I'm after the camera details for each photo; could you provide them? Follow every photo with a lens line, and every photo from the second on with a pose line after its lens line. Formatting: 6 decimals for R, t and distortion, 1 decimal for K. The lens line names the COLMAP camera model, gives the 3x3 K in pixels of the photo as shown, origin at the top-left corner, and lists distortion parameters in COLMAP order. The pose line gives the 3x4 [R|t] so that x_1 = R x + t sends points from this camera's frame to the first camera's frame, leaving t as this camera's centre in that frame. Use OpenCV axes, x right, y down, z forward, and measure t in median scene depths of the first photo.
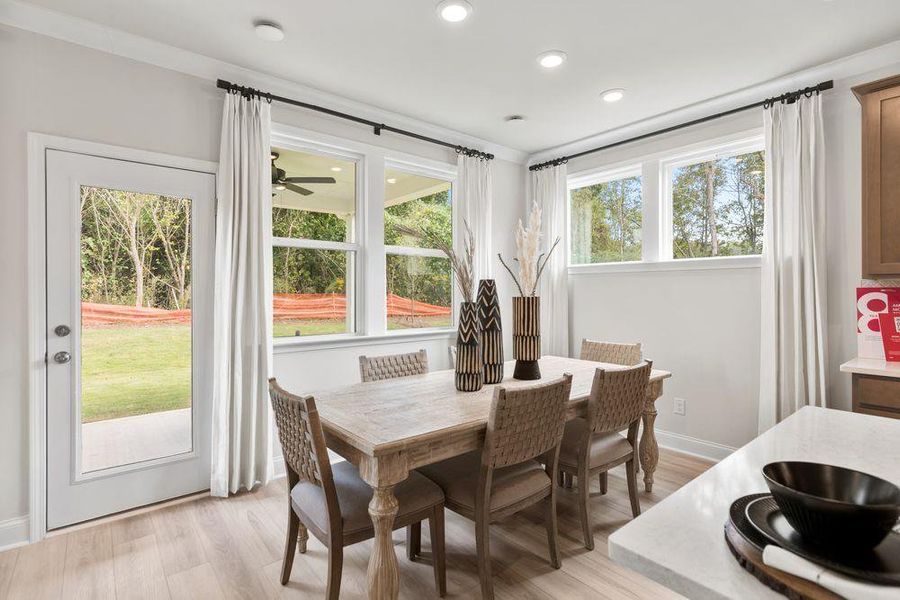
lens RADIAL K [[436.4, 0, 448.1], [0, 436.4, 292.4], [0, 0, 1]] dist [-0.002632, -0.000361]
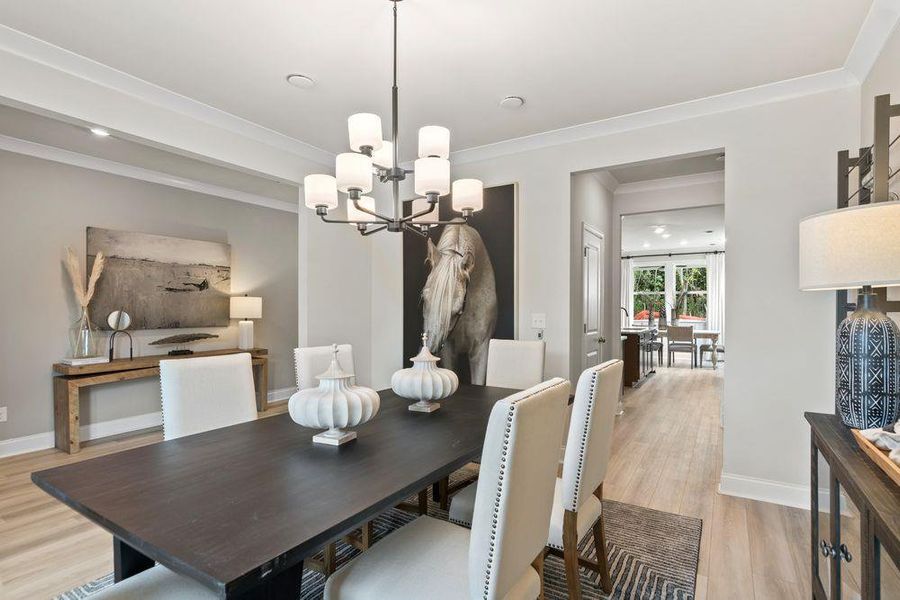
lens RADIAL K [[442.3, 0, 449.4], [0, 442.3, 311.2], [0, 0, 1]] dist [0.003217, 0.000409]
pose [[0.322392, 0.004206, -0.946597, 2.800864], [0.006853, 0.999954, 0.006778, -0.006612], [0.946581, -0.008672, 0.322348, -1.823245]]
